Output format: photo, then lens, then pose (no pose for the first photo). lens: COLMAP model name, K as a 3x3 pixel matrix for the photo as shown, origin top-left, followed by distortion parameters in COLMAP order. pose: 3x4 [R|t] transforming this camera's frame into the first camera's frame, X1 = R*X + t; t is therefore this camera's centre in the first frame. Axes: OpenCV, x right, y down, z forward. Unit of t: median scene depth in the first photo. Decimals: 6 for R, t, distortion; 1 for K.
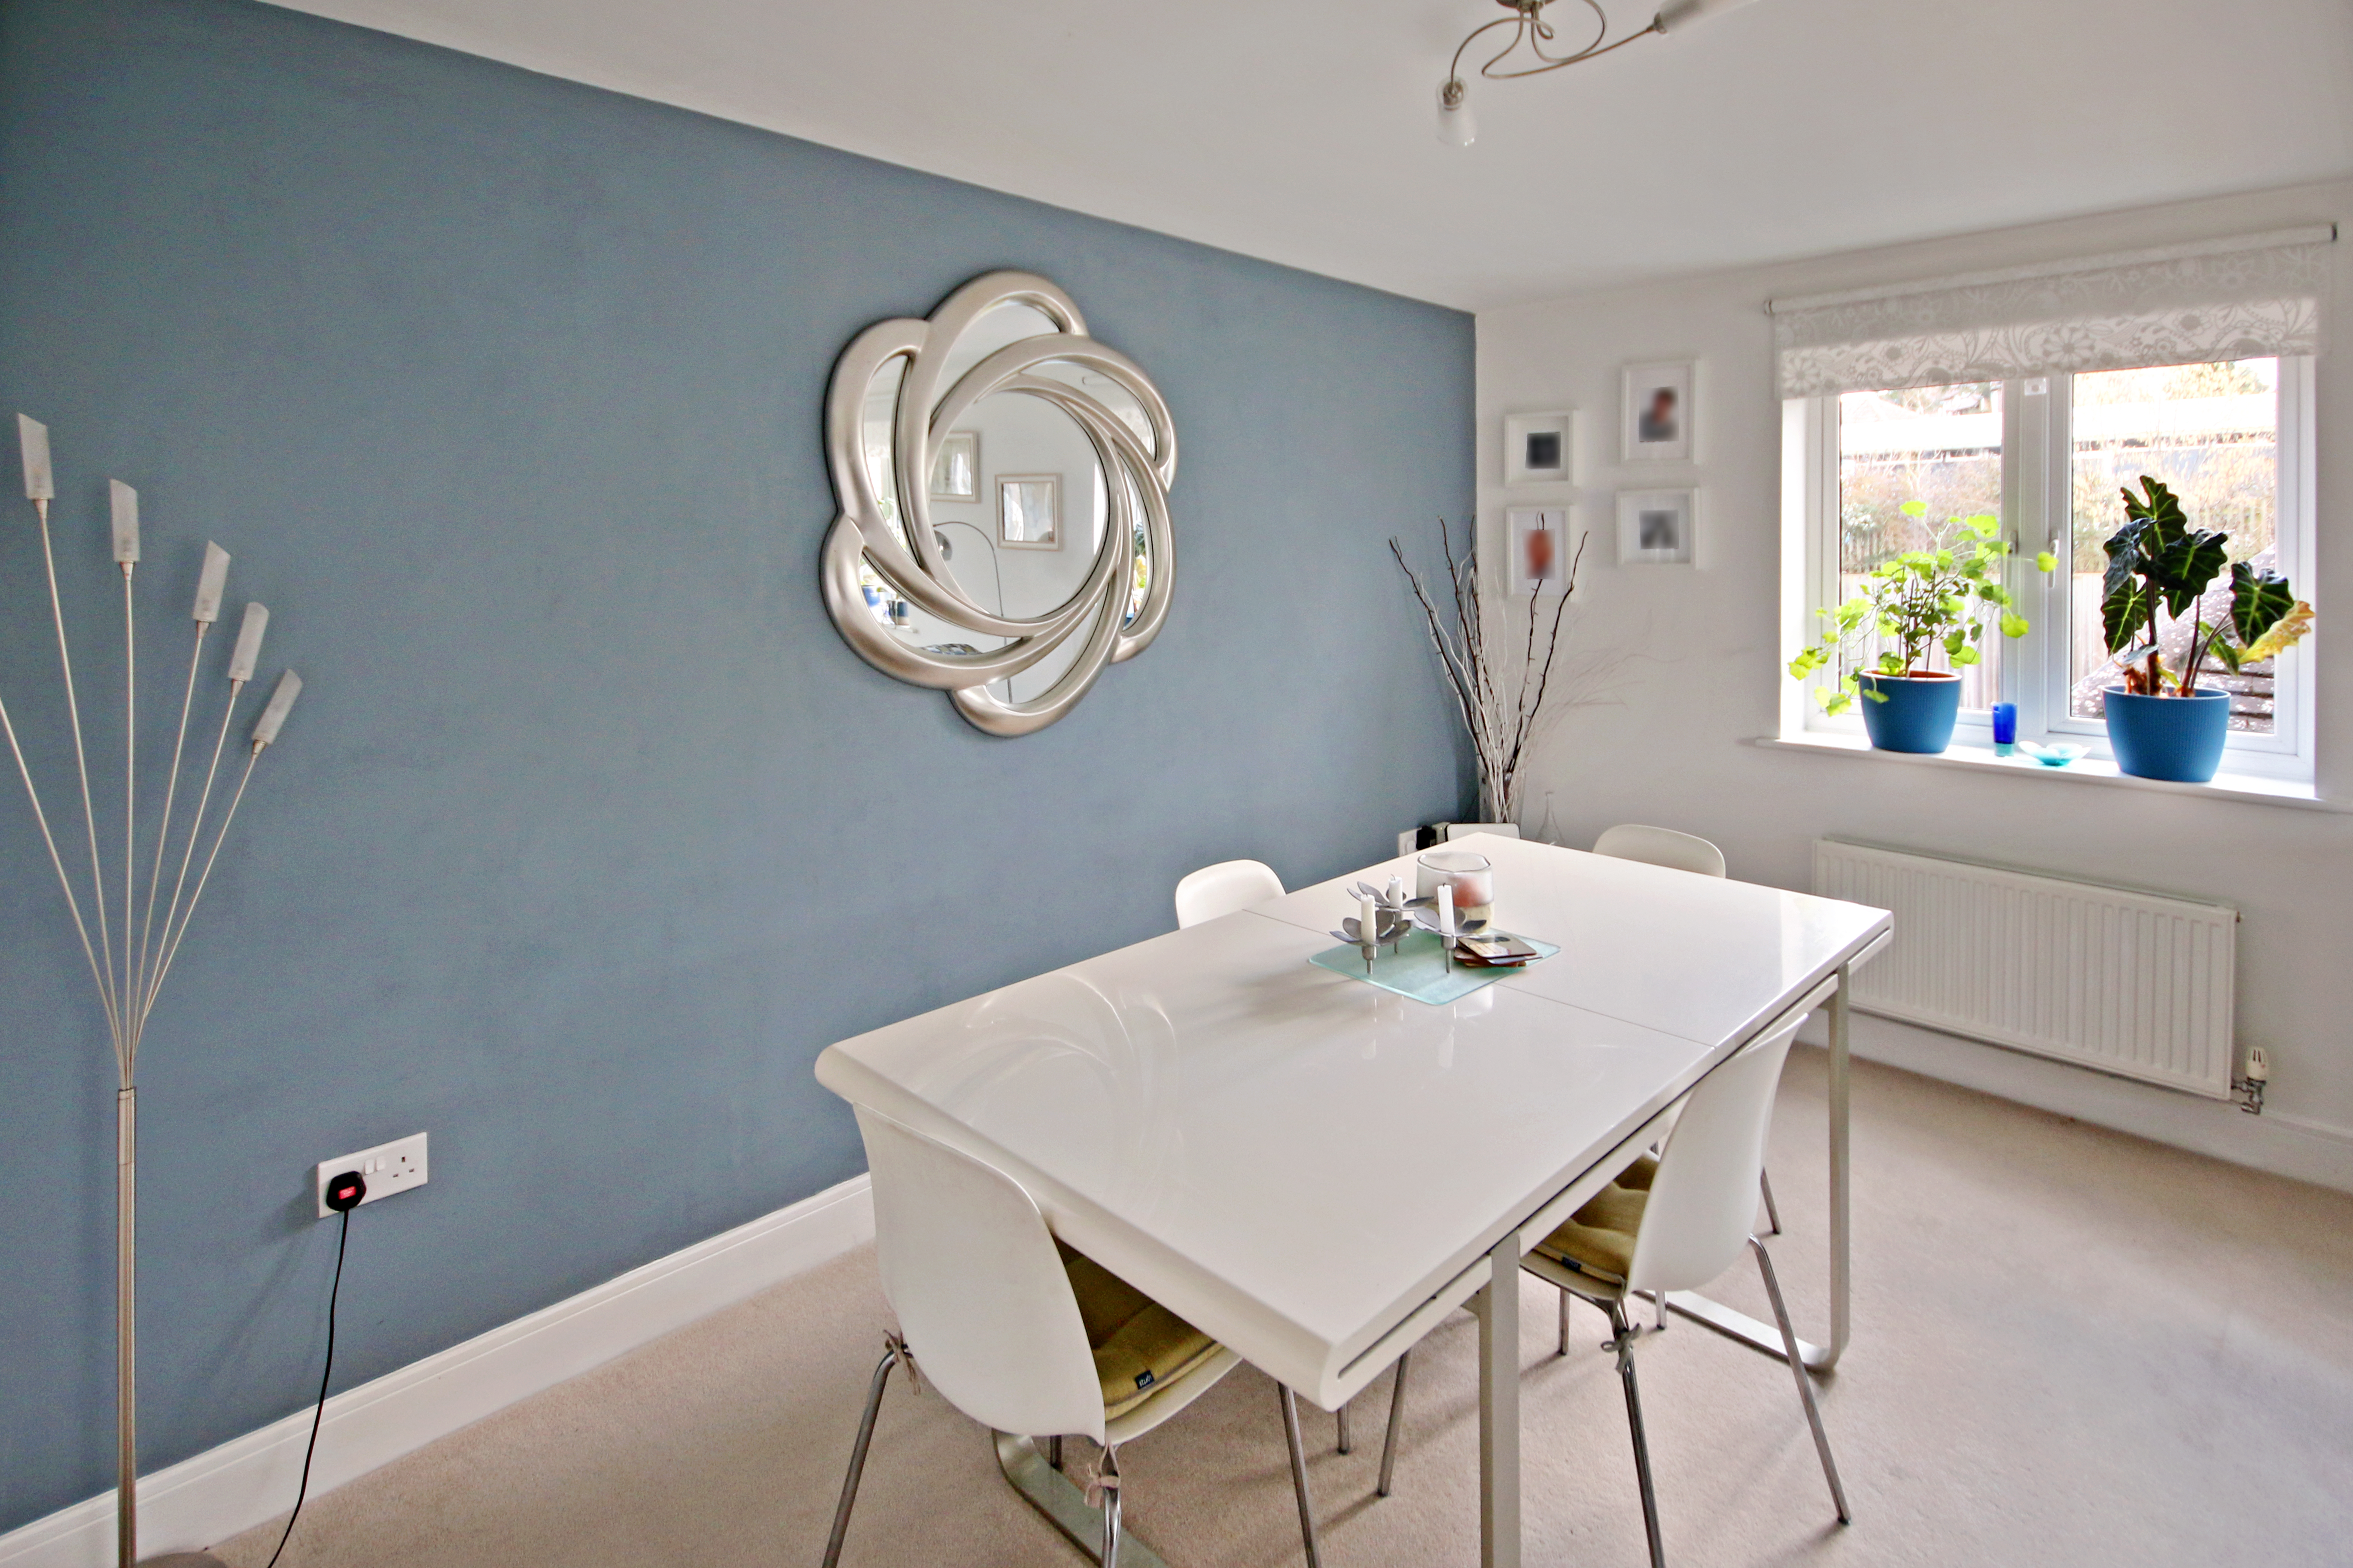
lens RADIAL K [[1075.3, 0, 1173.0], [0, 1075.3, 722.8], [0, 0, 1]] dist [-0.000721, -0.000442]
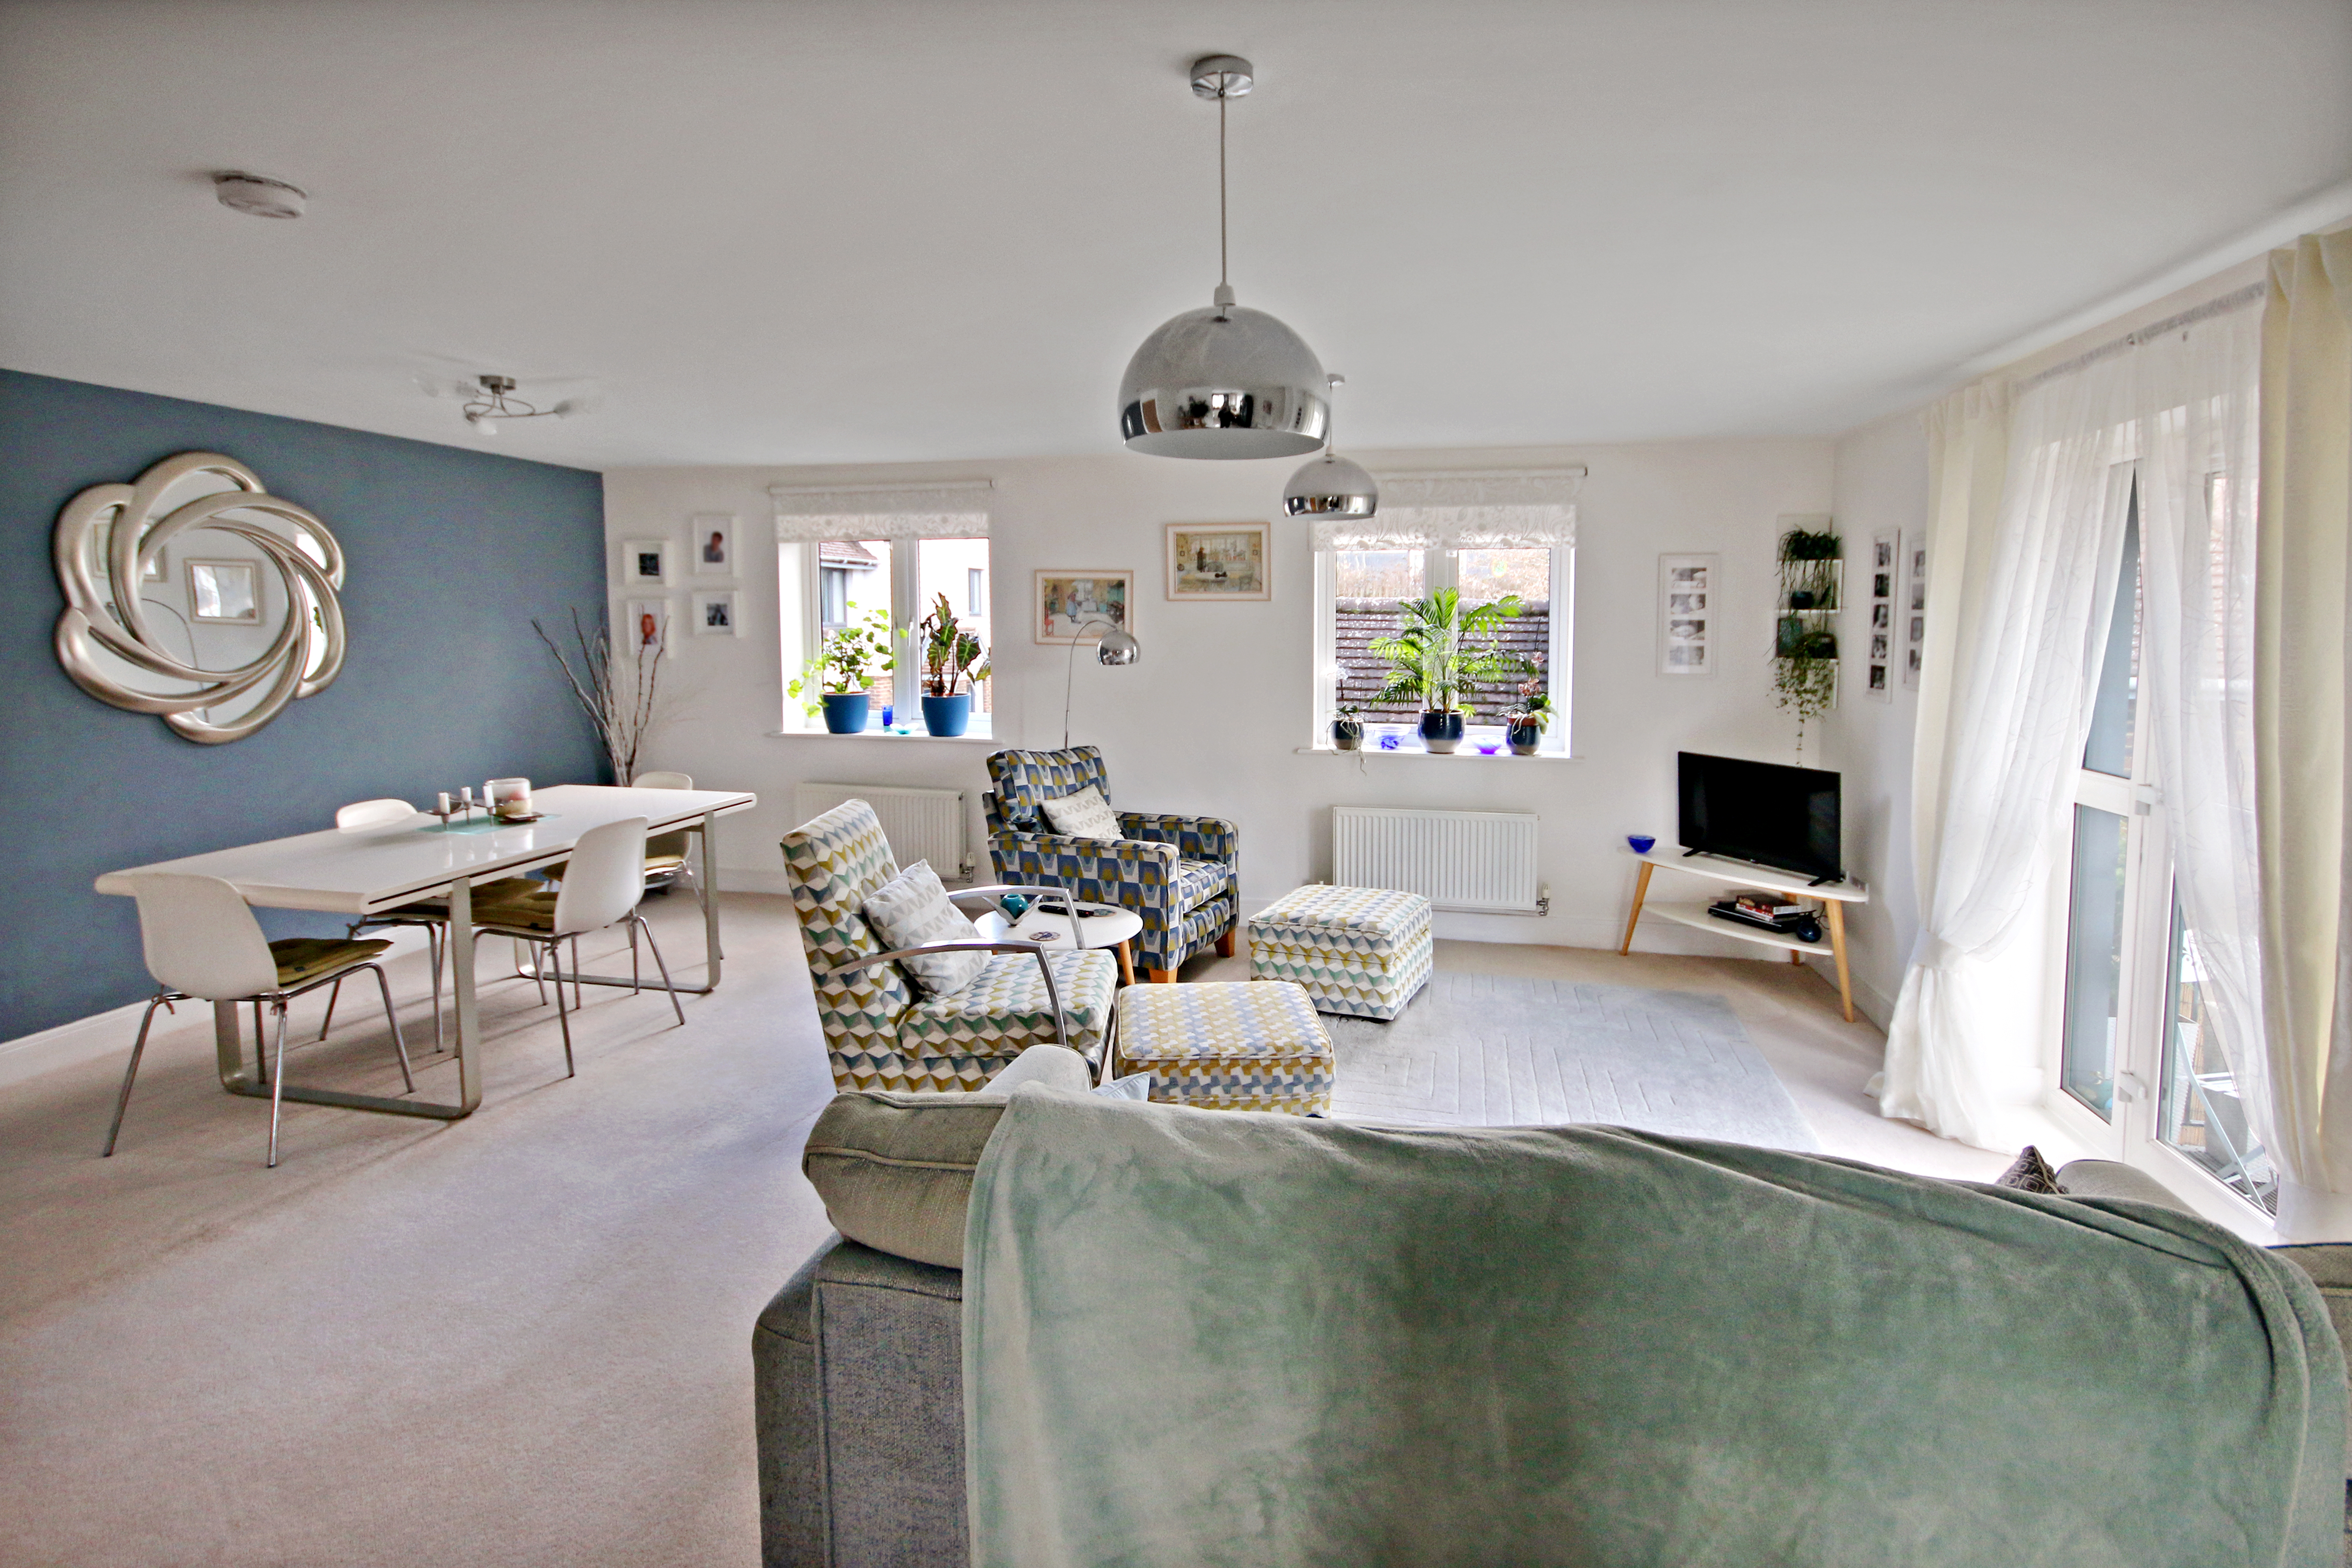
lens RADIAL K [[1075.0, 0, 1172.5], [0, 1075.0, 722.8], [0, 0, 1]] dist [-0.000721, -0.000442]
pose [[0.833650, -0.048542, 0.550156, 0.131012], [0.084793, 0.995569, -0.040645, 0.138123], [-0.545746, 0.080533, 0.834072, -0.915760]]
